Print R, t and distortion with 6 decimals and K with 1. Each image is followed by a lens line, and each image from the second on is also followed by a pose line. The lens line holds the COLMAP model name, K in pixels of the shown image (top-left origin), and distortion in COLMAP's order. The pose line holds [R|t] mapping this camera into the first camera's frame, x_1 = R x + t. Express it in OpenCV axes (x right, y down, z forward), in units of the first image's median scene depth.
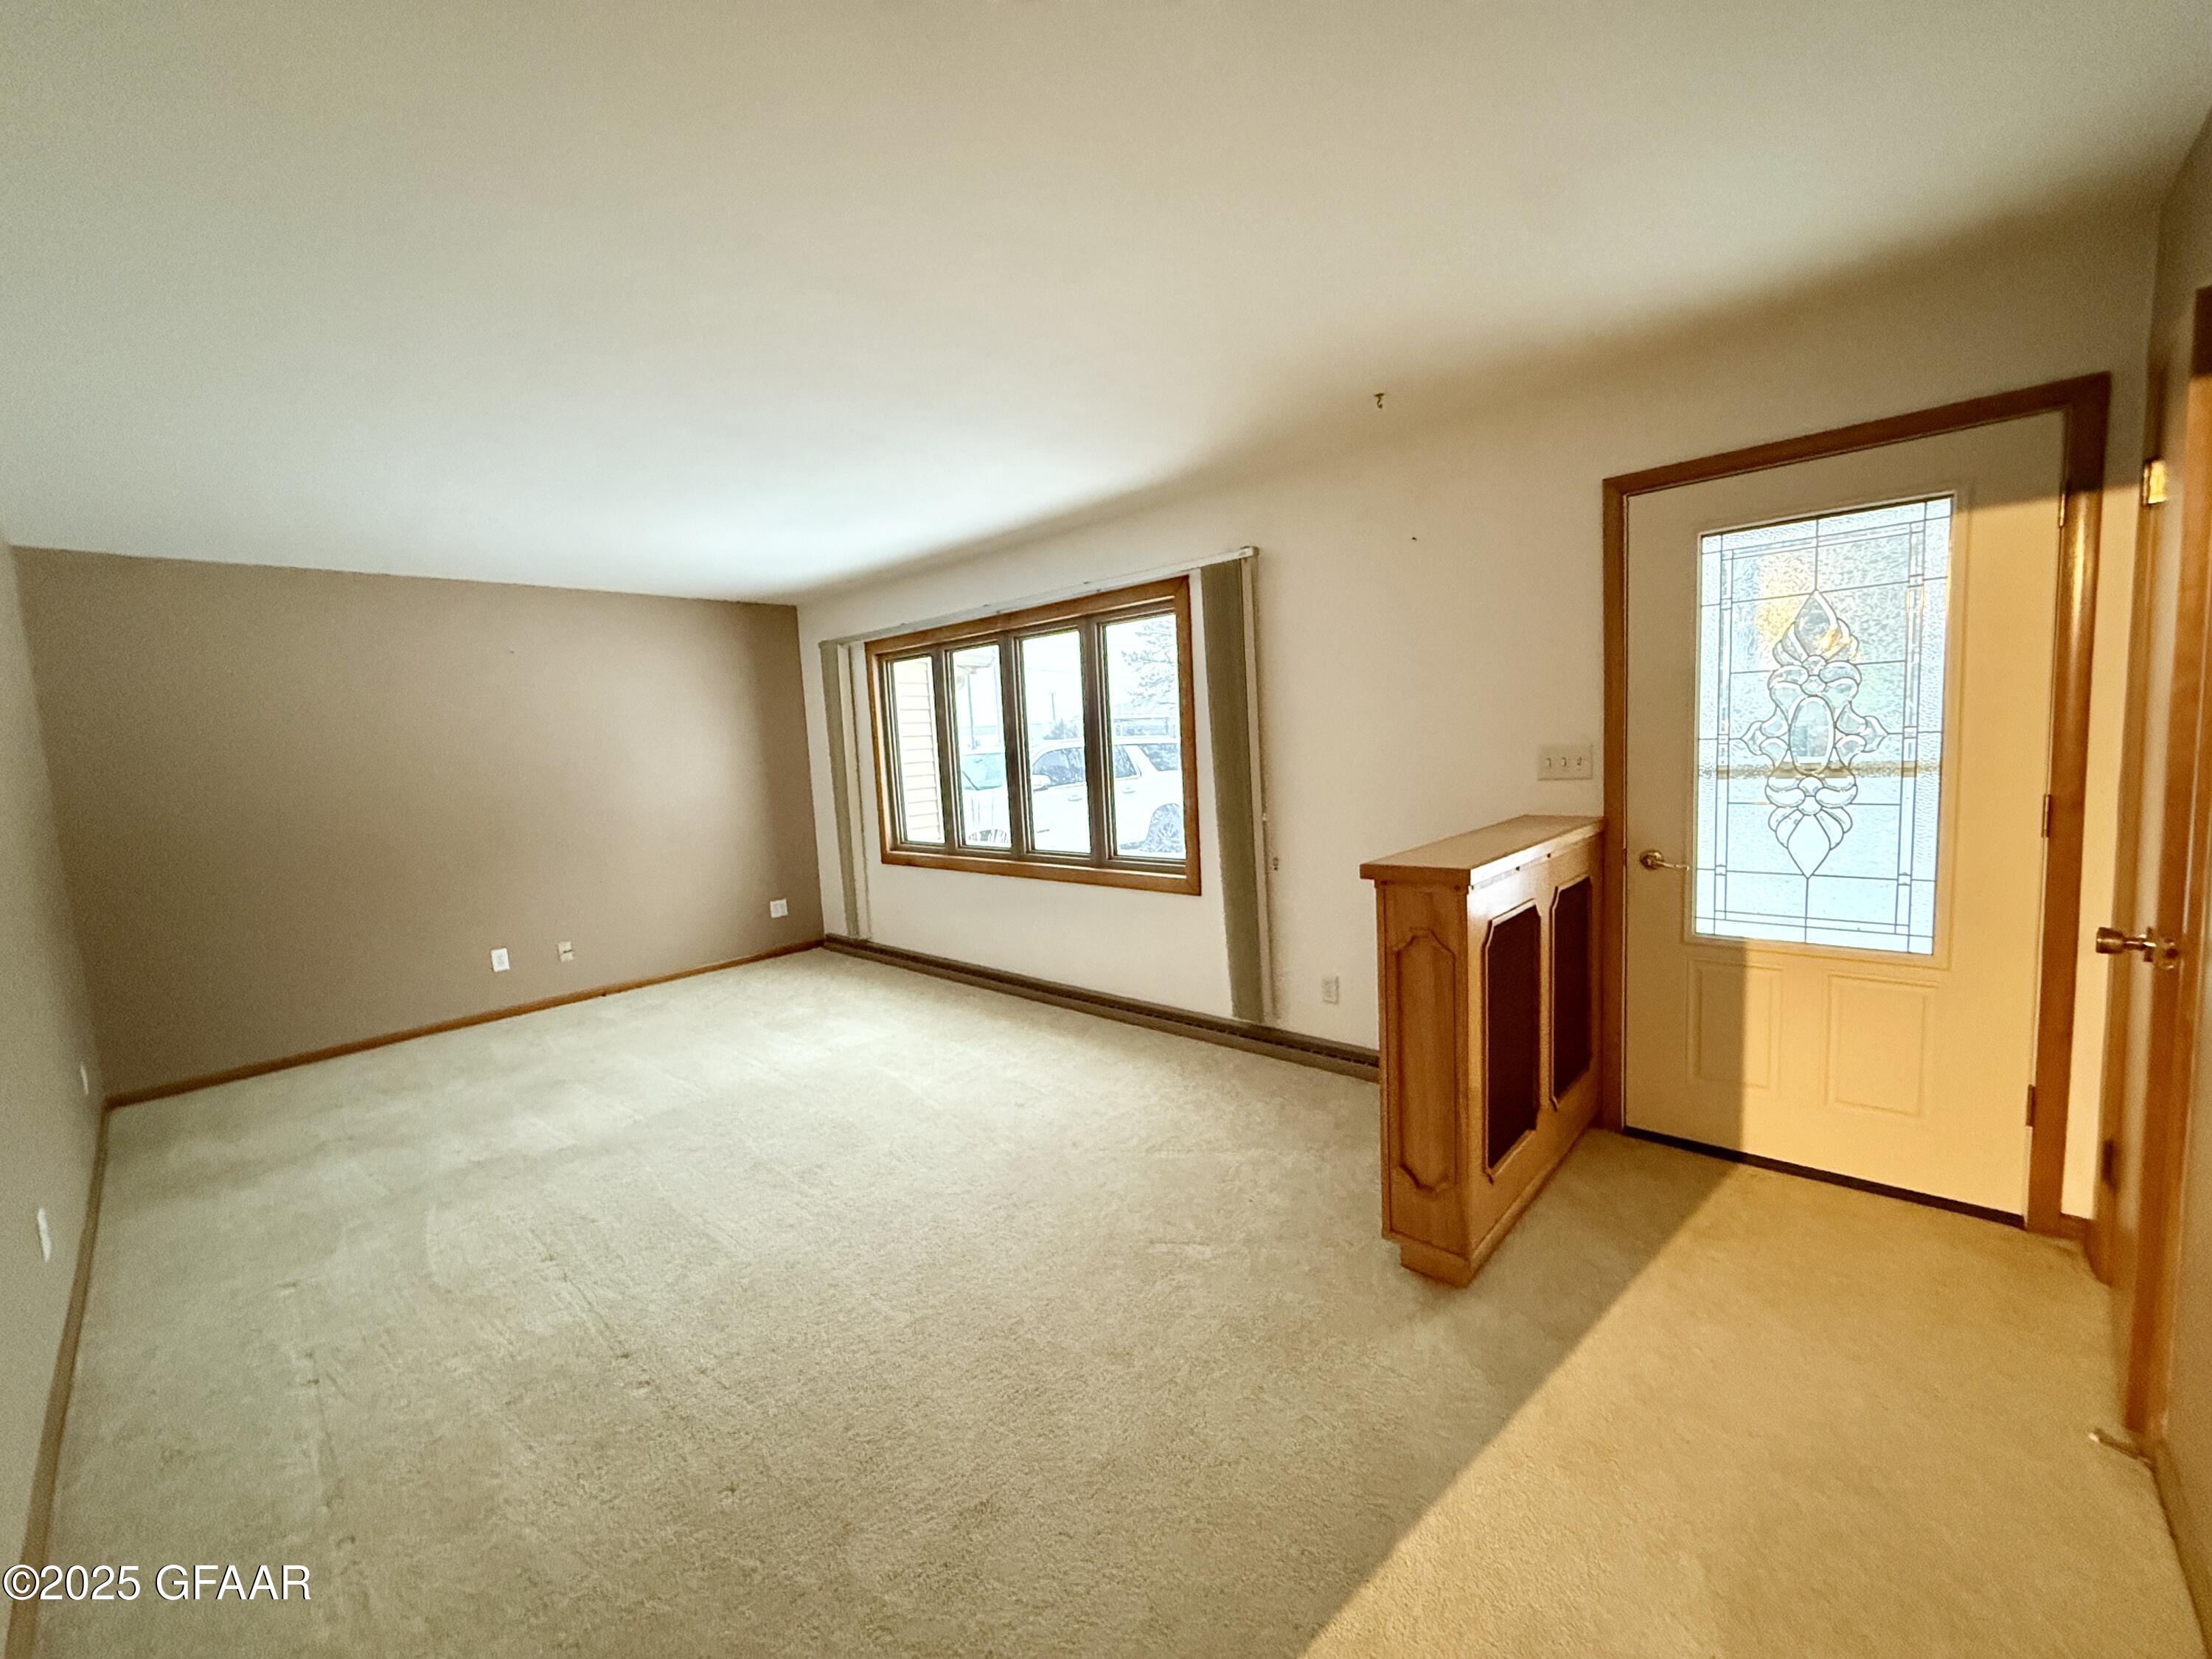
lens RADIAL K [[877.0, 0, 1101.2], [0, 877.0, 828.9], [0, 0, 1]] dist [-0.000878, -0.000009]
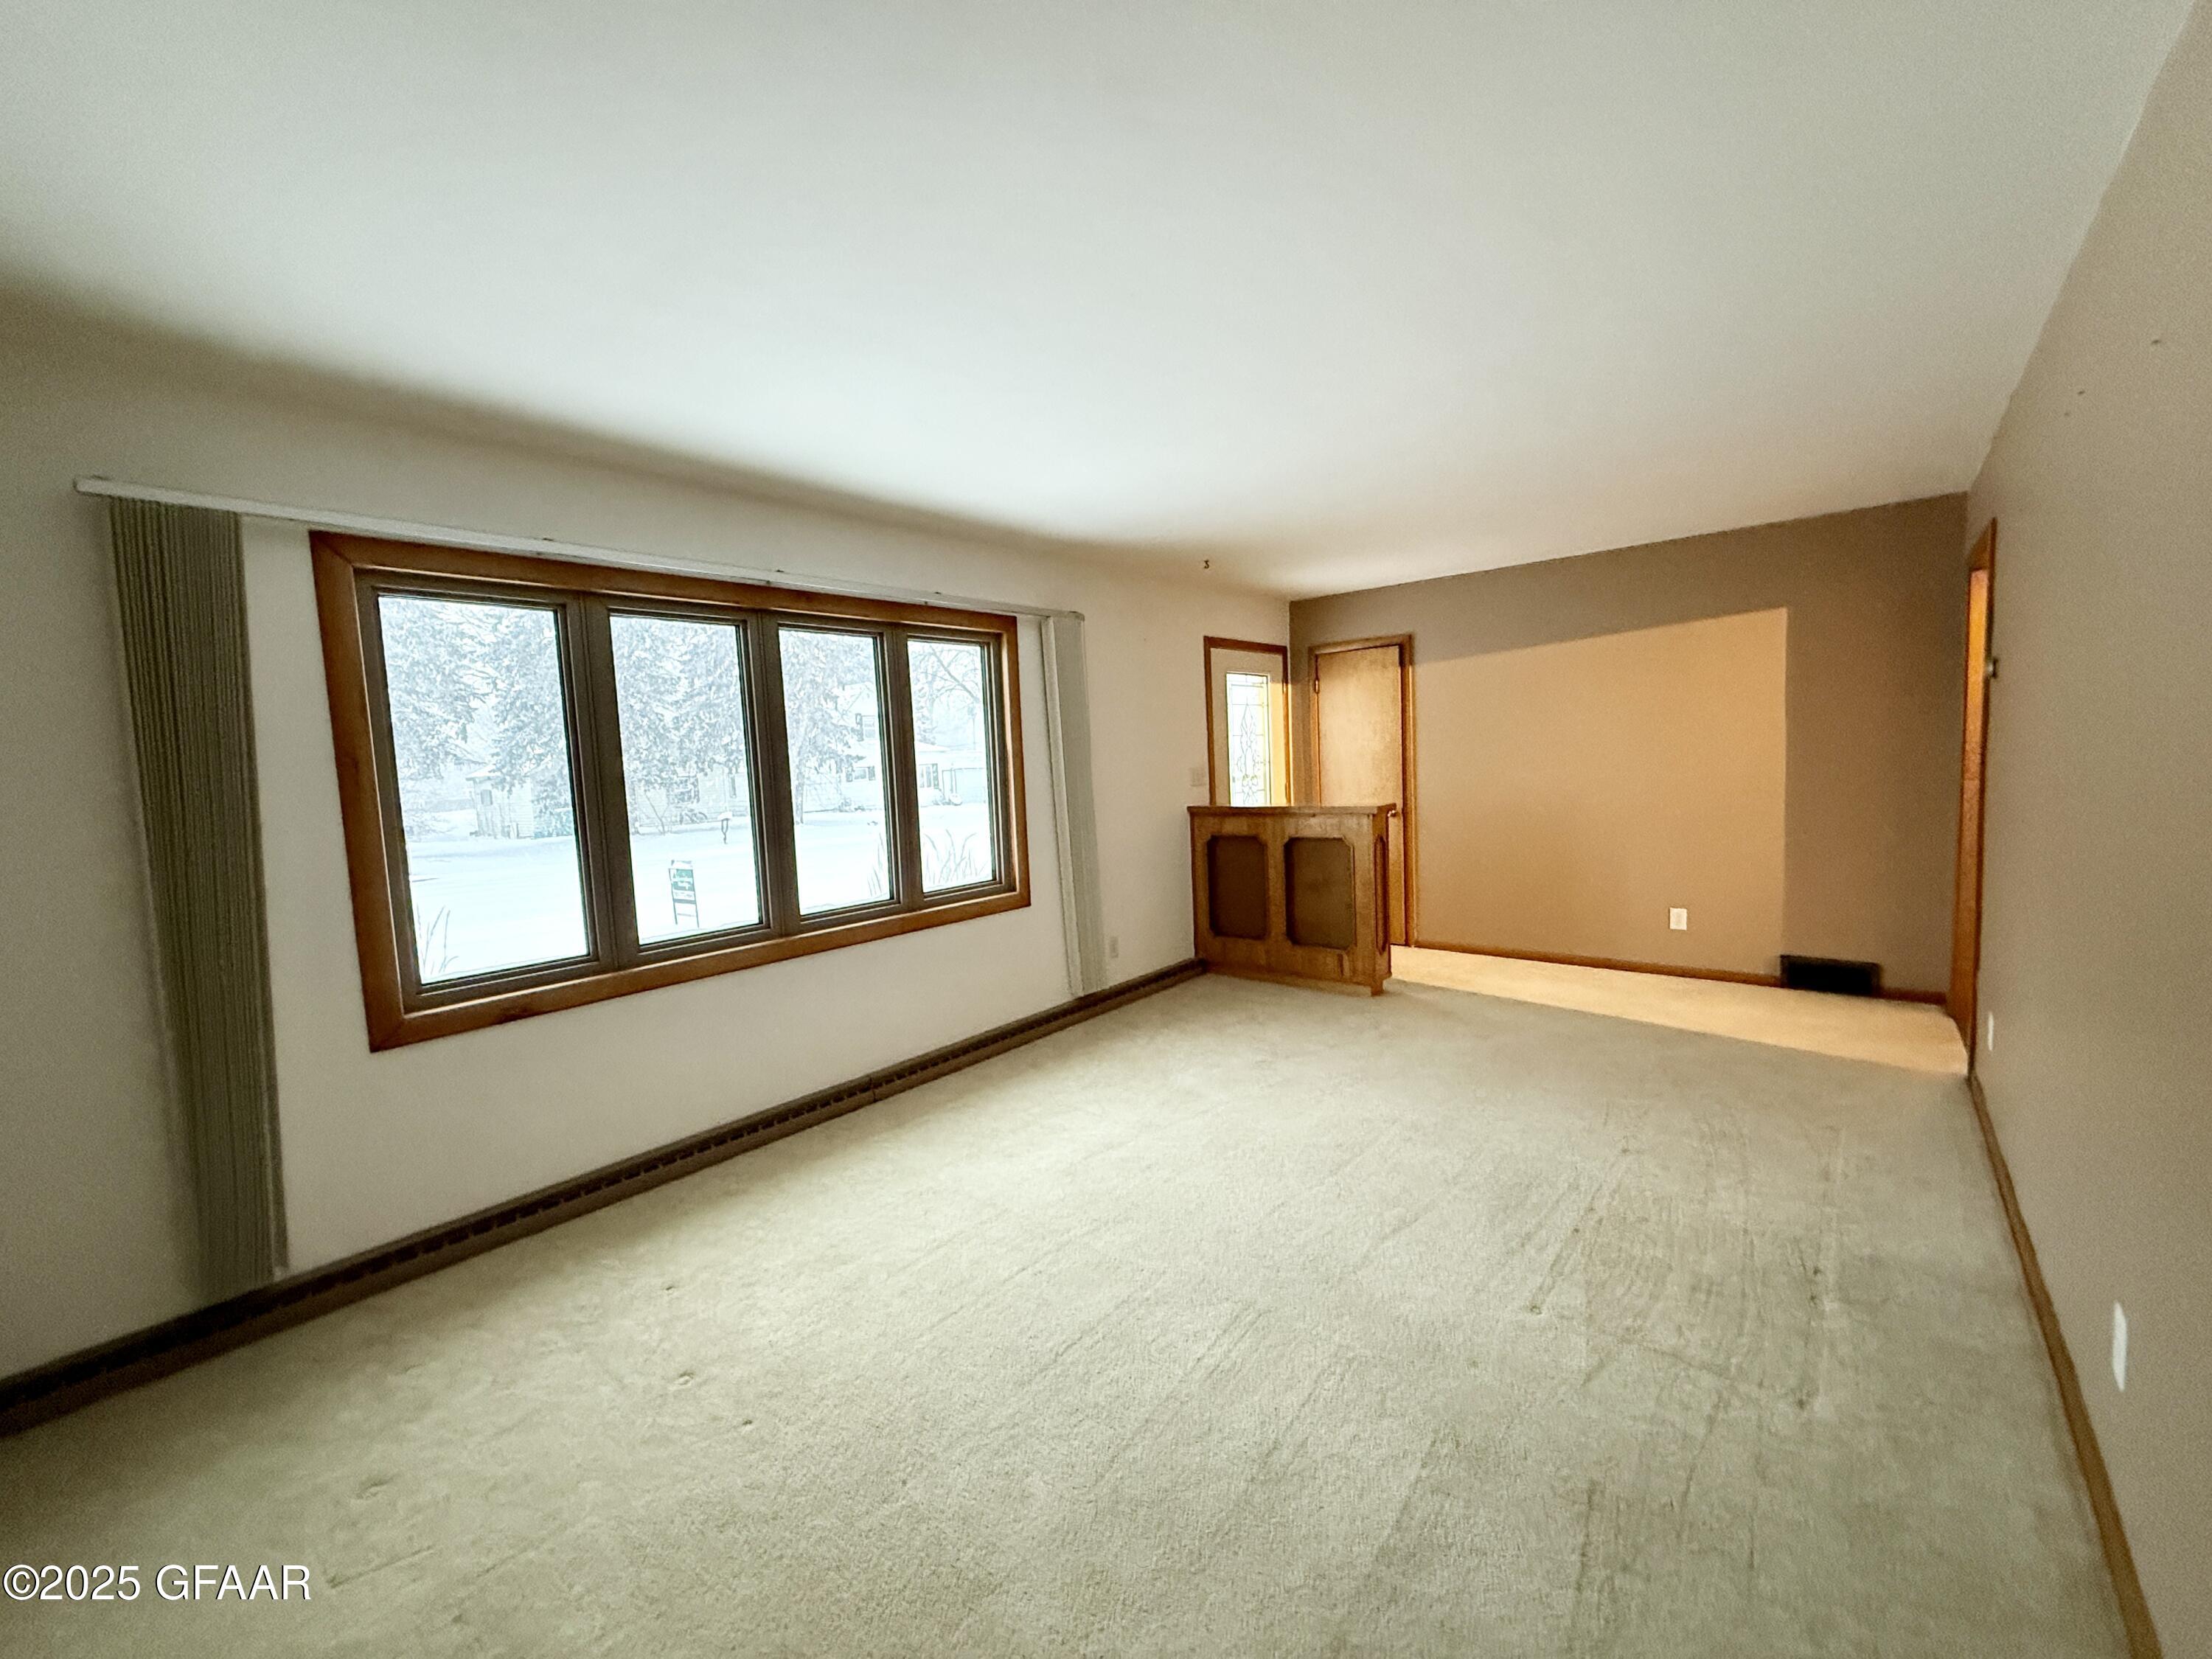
lens RADIAL K [[877.0, 0, 1101.2], [0, 877.0, 828.9], [0, 0, 1]] dist [-0.000878, -0.000009]
pose [[-0.034978, -0.030410, 0.998925, -0.884487], [0.147460, 0.988440, 0.035255, -0.040126], [-0.988449, 0.148535, -0.030090, 0.833575]]
